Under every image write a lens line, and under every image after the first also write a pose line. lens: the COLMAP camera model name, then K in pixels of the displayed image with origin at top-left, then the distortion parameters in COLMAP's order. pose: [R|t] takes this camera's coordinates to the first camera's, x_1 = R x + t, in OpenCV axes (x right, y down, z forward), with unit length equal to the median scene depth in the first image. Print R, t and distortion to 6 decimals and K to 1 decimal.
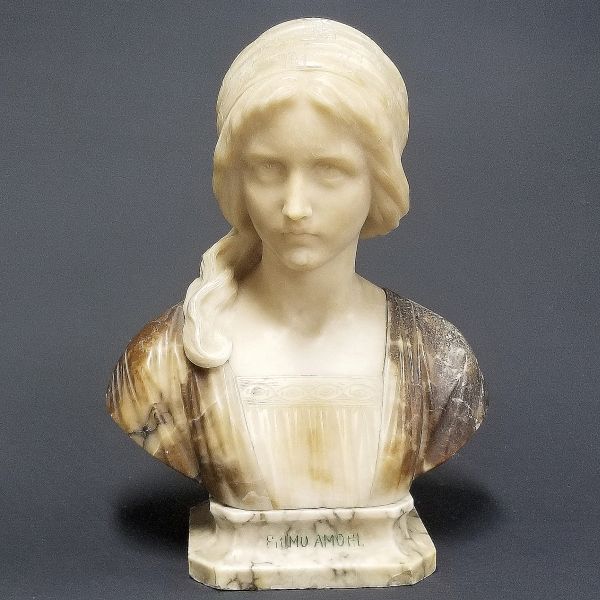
lens RADIAL K [[1041.4, 0, 258.1], [0, 1041.4, 300.3], [0, 0, 1]] dist [0.139841, -0.244190]
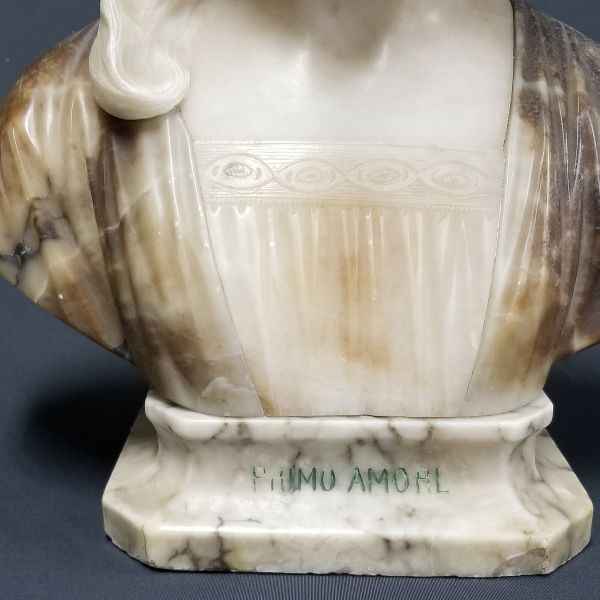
lens RADIAL K [[1041.4, 0, 258.1], [0, 1041.4, 300.3], [0, 0, 1]] dist [0.139841, -0.244190]
pose [[0.997722, 0.028114, -0.061315, 0.039570], [-0.021768, 0.994565, 0.101819, 0.096556], [0.063844, -0.100252, 0.992912, 0.519852]]
